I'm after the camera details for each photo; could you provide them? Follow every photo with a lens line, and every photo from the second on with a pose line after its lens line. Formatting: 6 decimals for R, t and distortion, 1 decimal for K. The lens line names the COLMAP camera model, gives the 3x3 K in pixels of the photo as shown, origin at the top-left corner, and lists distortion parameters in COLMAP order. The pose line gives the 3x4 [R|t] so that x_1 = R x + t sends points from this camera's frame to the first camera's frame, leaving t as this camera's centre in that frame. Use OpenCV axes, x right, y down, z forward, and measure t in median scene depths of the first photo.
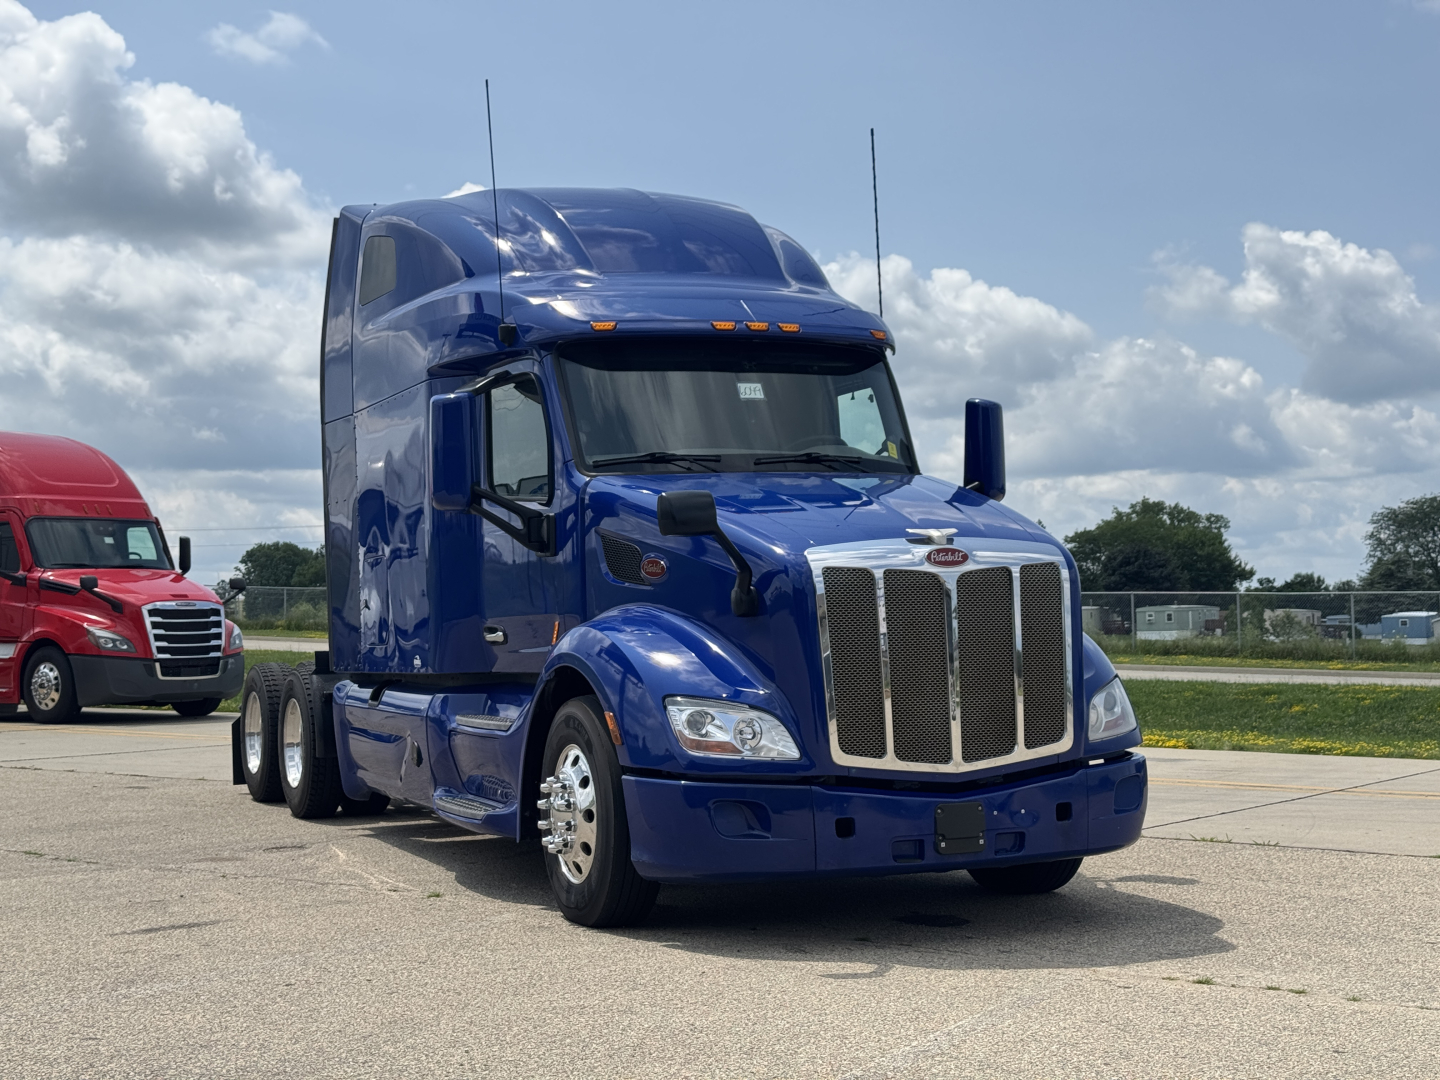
lens RADIAL K [[1984.8, 0, 722.0], [0, 1984.8, 535.3], [0, 0, 1]] dist [0.117738, 0.000000]
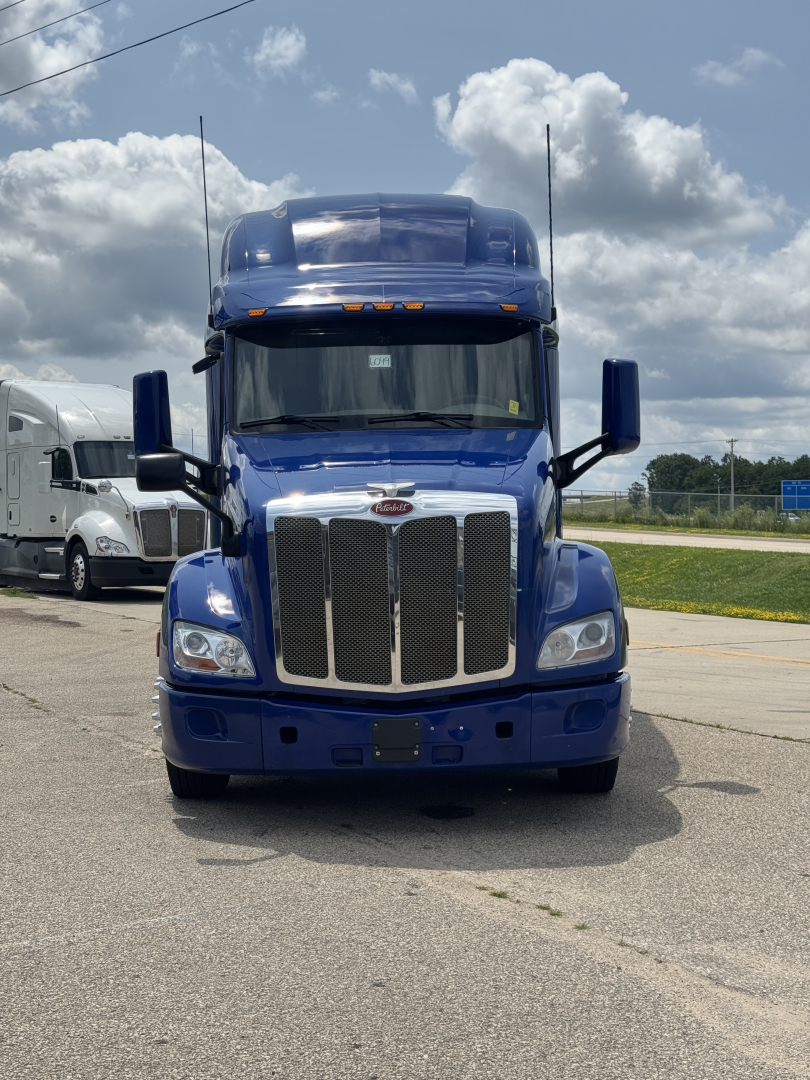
lens RADIAL K [[1488.6, 0, 405.3], [0, 1488.6, 543.3], [0, 0, 1]] dist [0.117738, 0.000000]
pose [[0.920555, 0.013017, -0.390397, 0.460118], [0.011858, 0.998053, 0.061239, -0.021388], [0.390434, -0.061003, 0.918608, 0.204603]]
